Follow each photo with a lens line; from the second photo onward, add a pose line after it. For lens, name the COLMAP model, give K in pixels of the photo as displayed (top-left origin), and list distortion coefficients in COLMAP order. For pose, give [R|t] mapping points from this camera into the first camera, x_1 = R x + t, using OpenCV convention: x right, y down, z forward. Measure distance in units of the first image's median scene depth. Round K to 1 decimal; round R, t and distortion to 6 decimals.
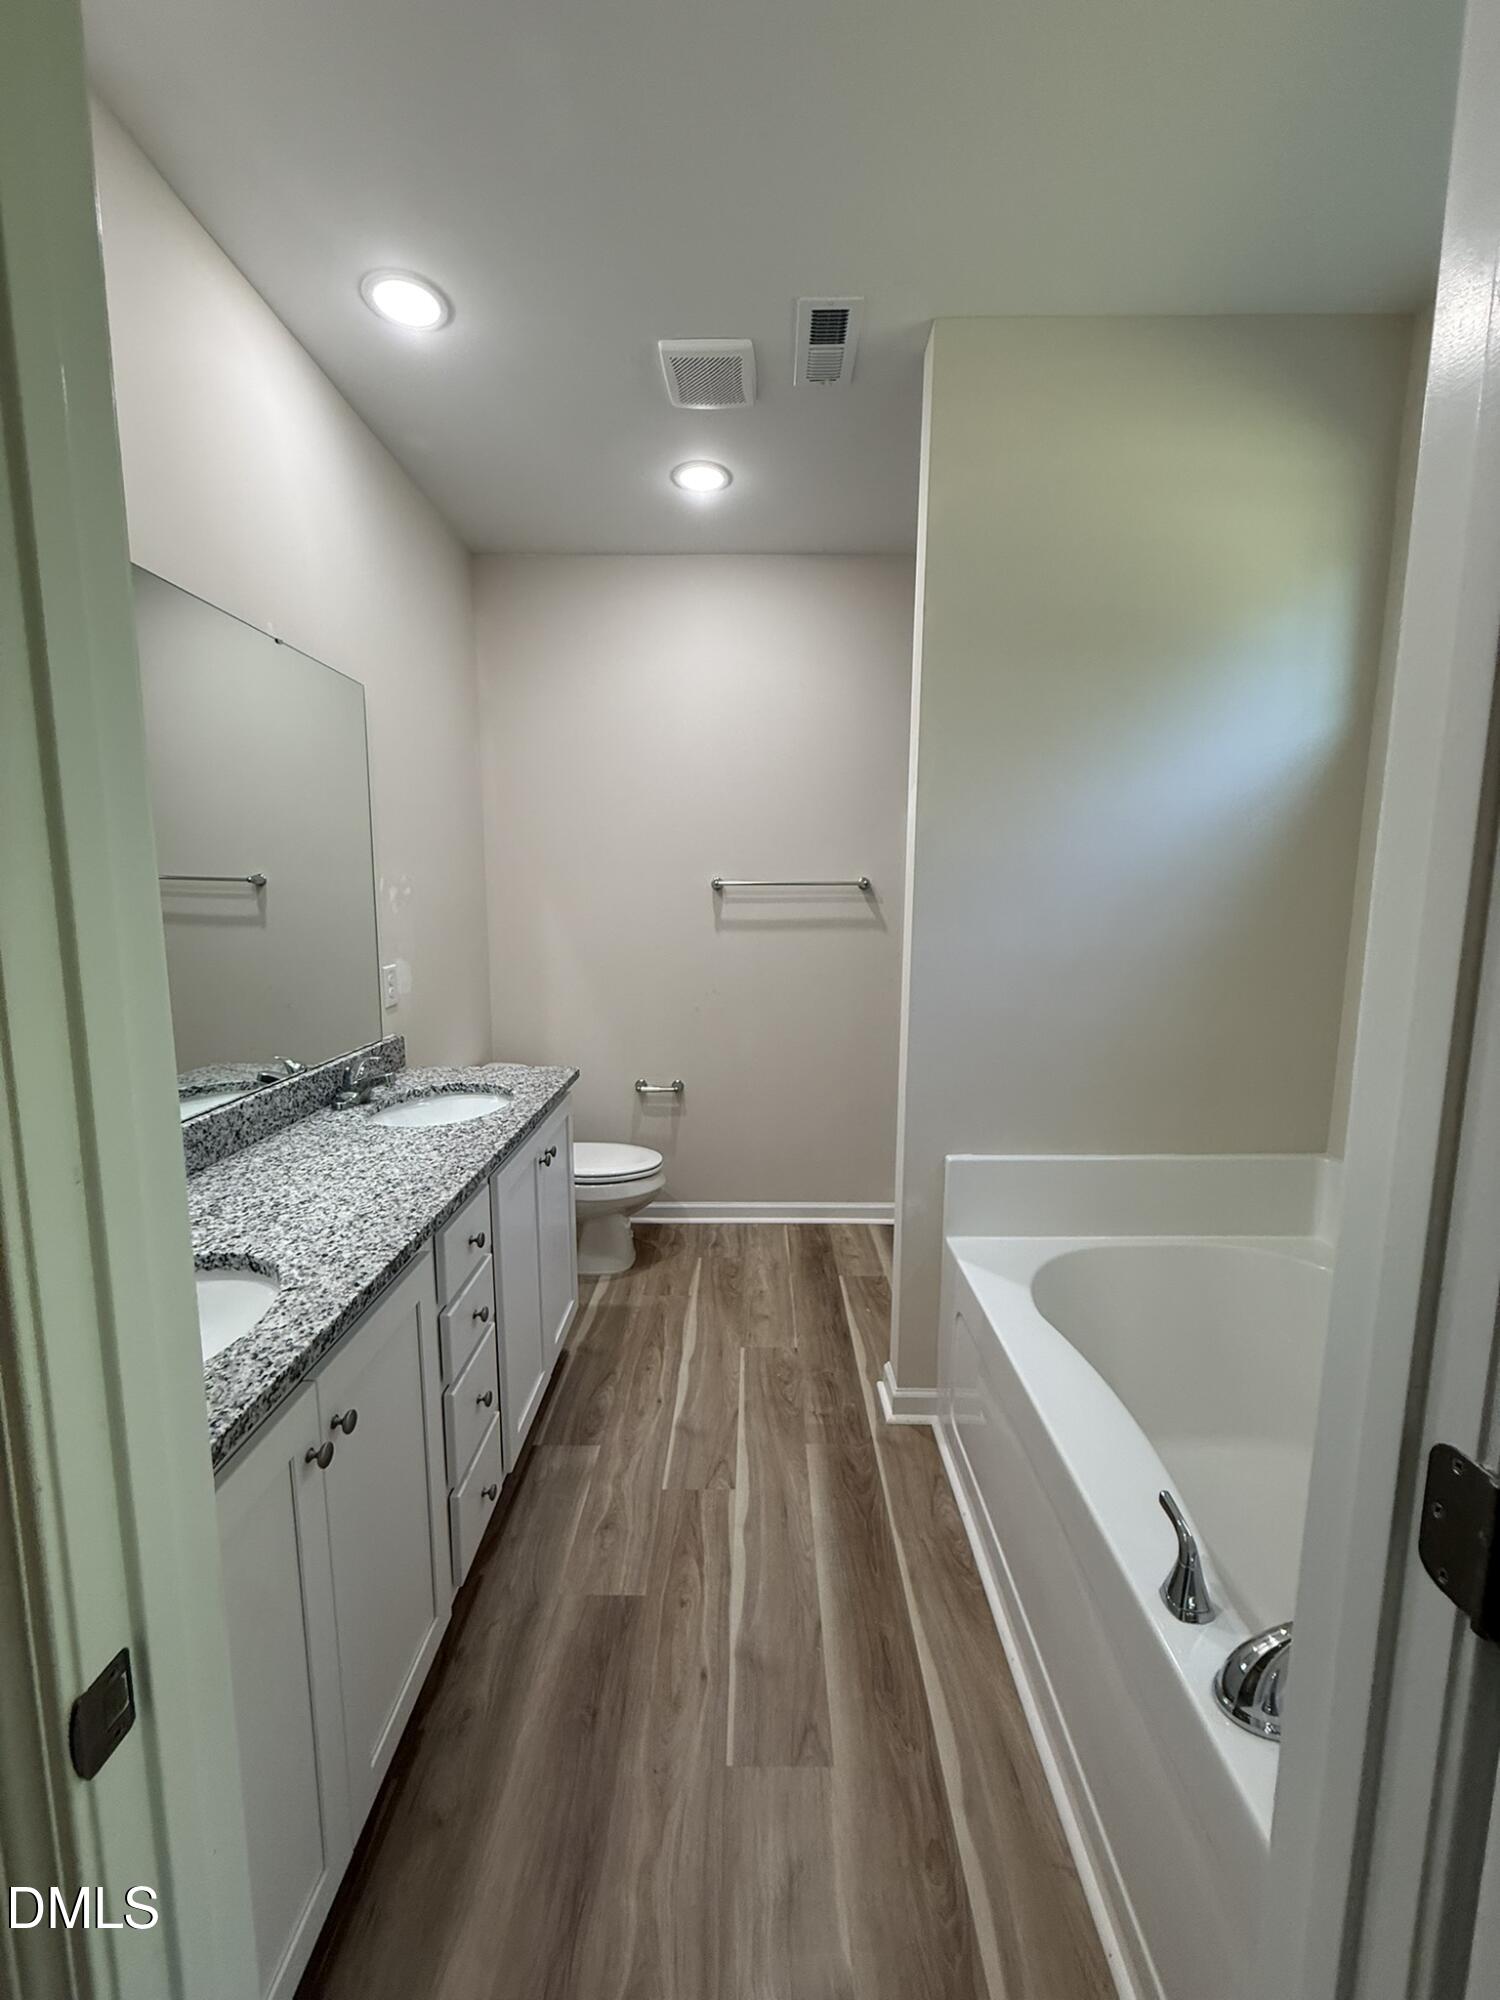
lens RADIAL K [[796.1, 0, 750.0], [0, 796.1, 1000.0], [0, 0, 1]] dist [0.000739, -0.000051]
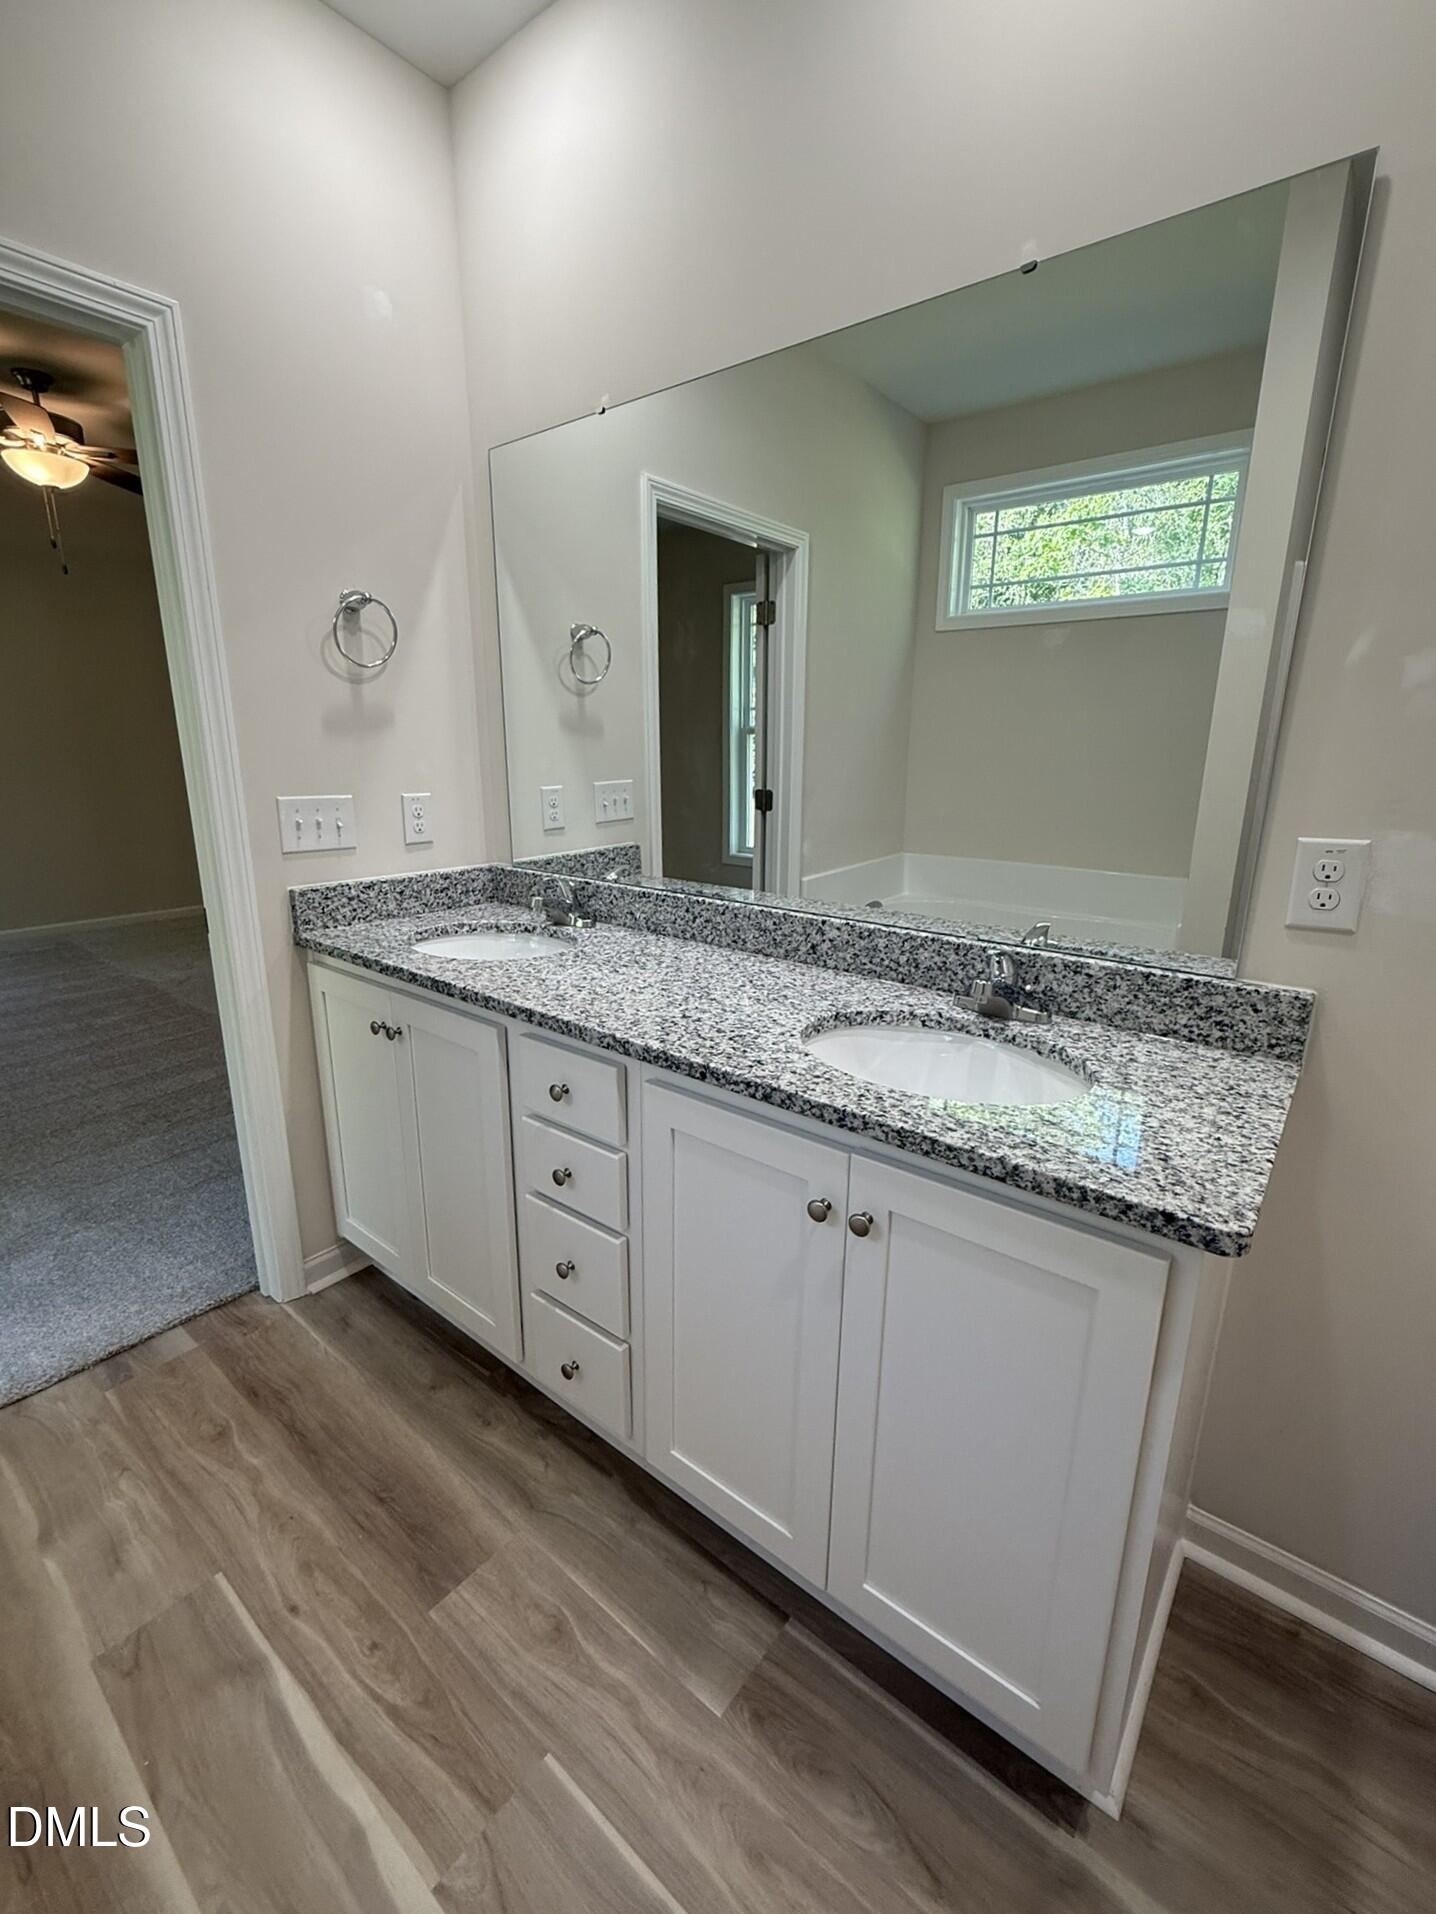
lens RADIAL K [[818.1, 0, 715.0], [0, 818.1, 946.9], [0, 0, 1]] dist [0.000373, -0.000224]
pose [[-0.623858, 0.179881, -0.760555, 0.172398], [-0.119291, 0.939832, 0.320134, -0.129369], [0.772380, 0.290446, -0.564863, 1.426647]]
